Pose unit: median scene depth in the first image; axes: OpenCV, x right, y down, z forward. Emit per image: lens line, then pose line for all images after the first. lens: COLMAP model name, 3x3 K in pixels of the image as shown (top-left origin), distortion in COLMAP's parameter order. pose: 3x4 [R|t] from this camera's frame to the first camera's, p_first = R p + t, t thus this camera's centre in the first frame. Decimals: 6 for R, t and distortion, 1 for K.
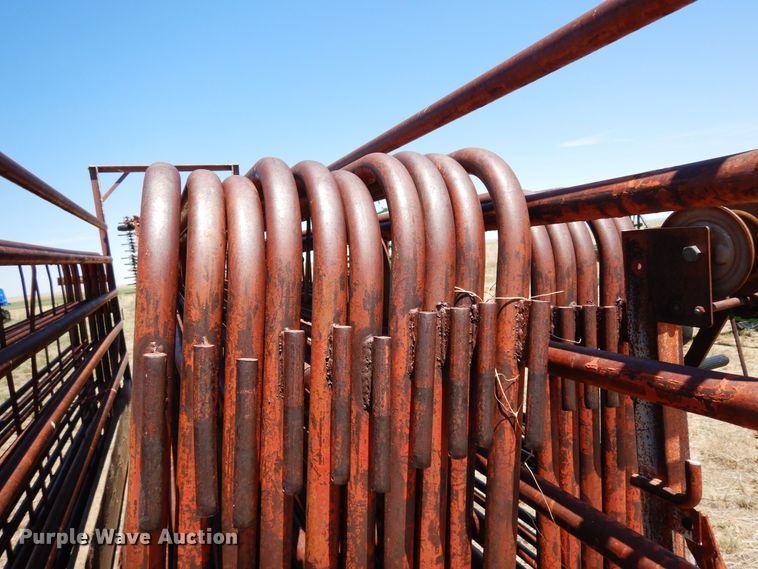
lens RADIAL K [[541.5, 0, 379.0], [0, 541.5, 284.5], [0, 0, 1]] dist [0.007836, 0.001460]
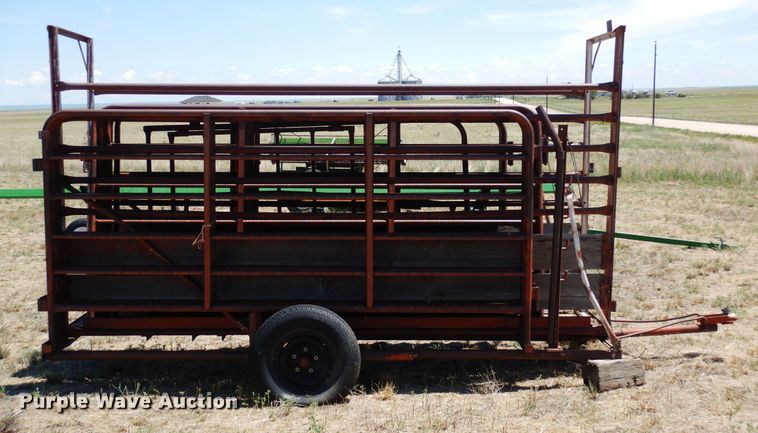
lens RADIAL K [[923.5, 0, 379.0], [0, 923.5, 216.5], [0, 0, 1]] dist [0.036845, 0.006493]
pose [[0.387215, -0.015281, 0.921863, -6.316217], [0.039587, 0.999216, -0.000065, 0.548415], [-0.921139, 0.036519, 0.387516, -0.781037]]
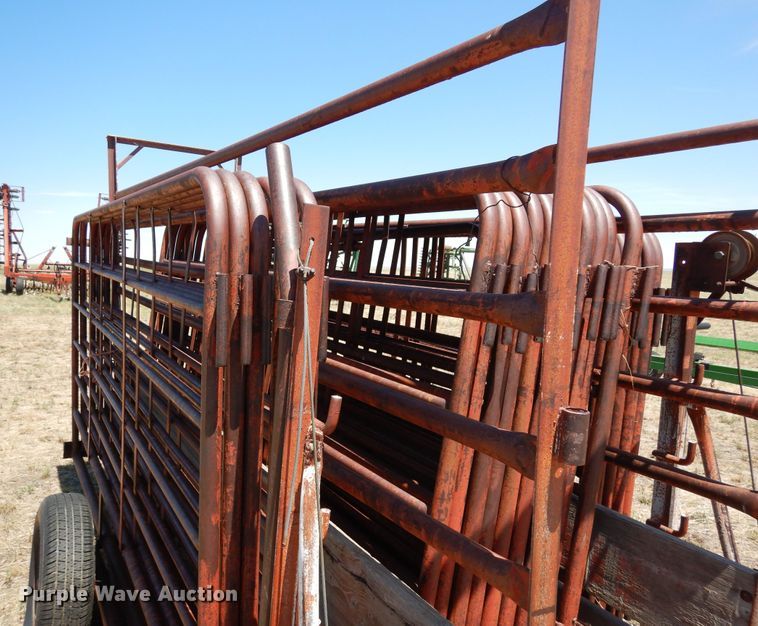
lens RADIAL K [[592.2, 0, 344.9], [0, 592.2, 312.6], [0, 0, 1]] dist [0.016653, 0.006041]
pose [[0.982993, 0.113302, 0.144528, -0.707937], [-0.115491, 0.993285, 0.006820, 0.195301], [-0.142784, -0.023395, 0.989477, -0.650753]]
